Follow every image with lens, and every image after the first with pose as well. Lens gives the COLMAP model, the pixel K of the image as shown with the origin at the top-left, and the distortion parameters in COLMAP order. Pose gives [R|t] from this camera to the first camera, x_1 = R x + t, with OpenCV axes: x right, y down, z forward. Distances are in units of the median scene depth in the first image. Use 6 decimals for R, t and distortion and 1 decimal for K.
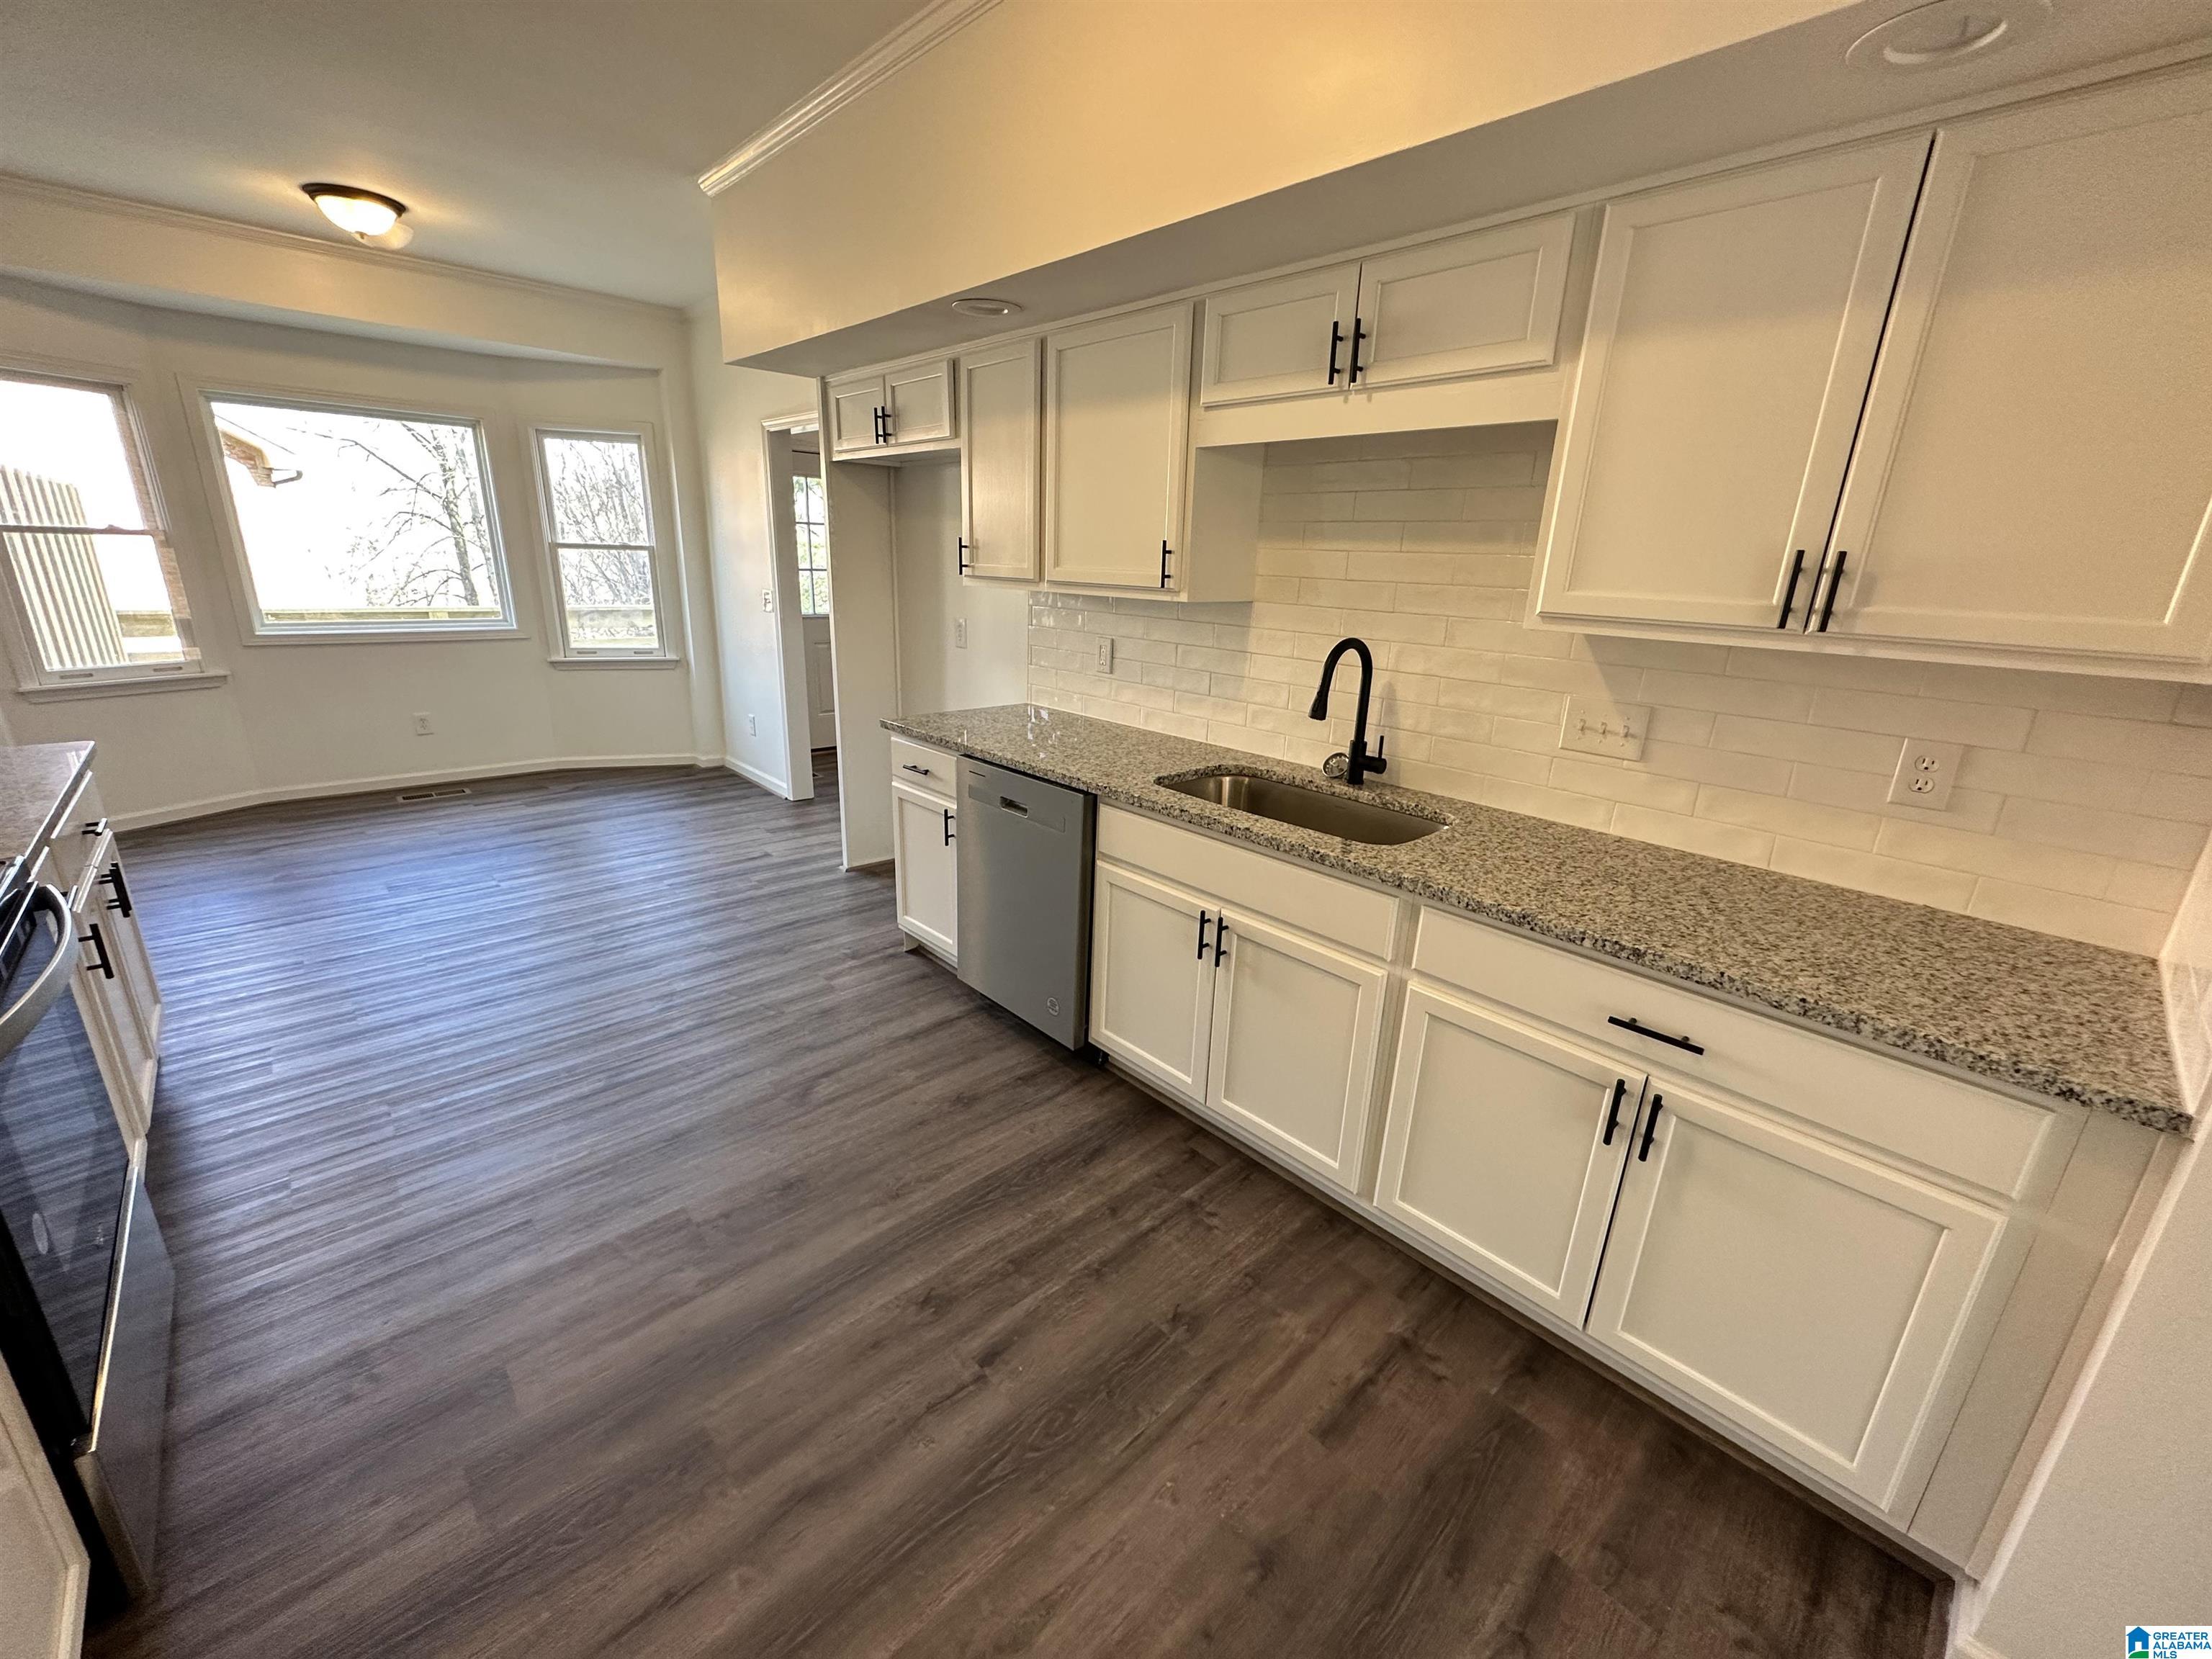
lens RADIAL K [[885.6, 0, 1106.4], [0, 885.6, 827.2], [0, 0, 1]] dist [-0.000105, -0.000300]
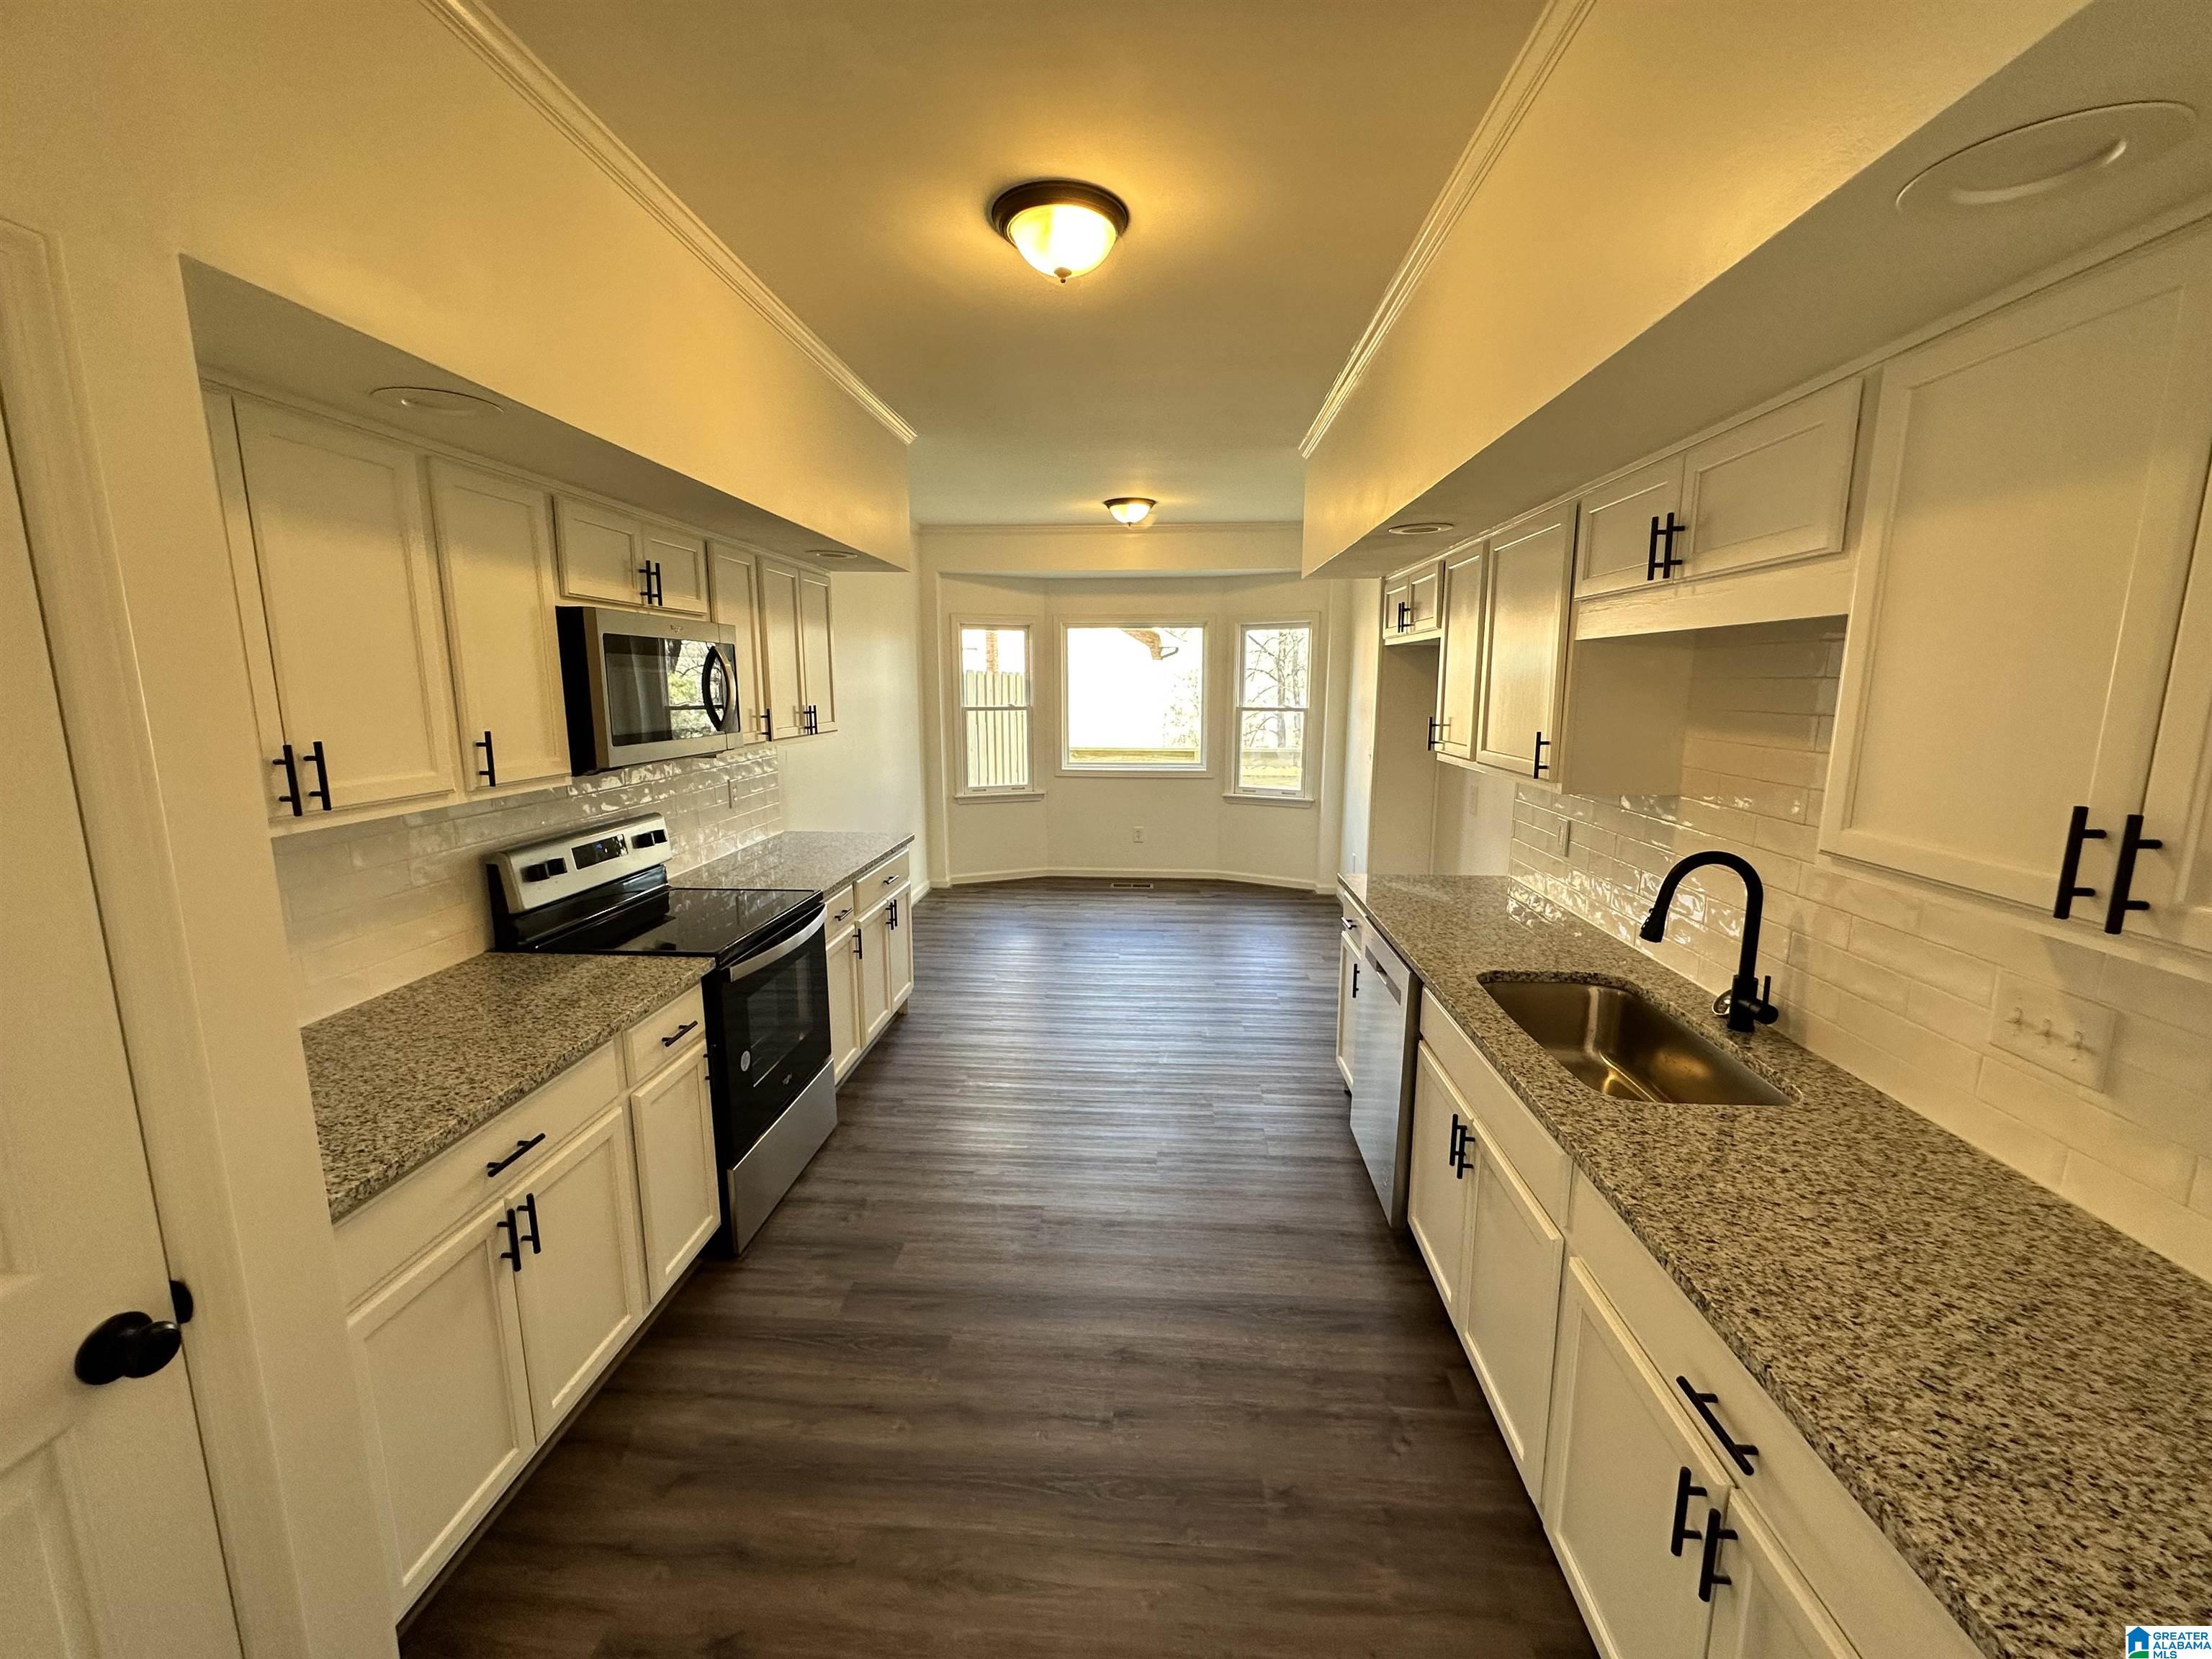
lens RADIAL K [[885.6, 0, 1108.2], [0, 885.6, 828.3], [0, 0, 1]] dist [-0.000105, -0.000300]
pose [[0.681371, 0.088102, -0.726616, 0.465805], [-0.192458, 0.979362, -0.061726, -0.069406], [0.706182, 0.181901, 0.684265, 0.017661]]
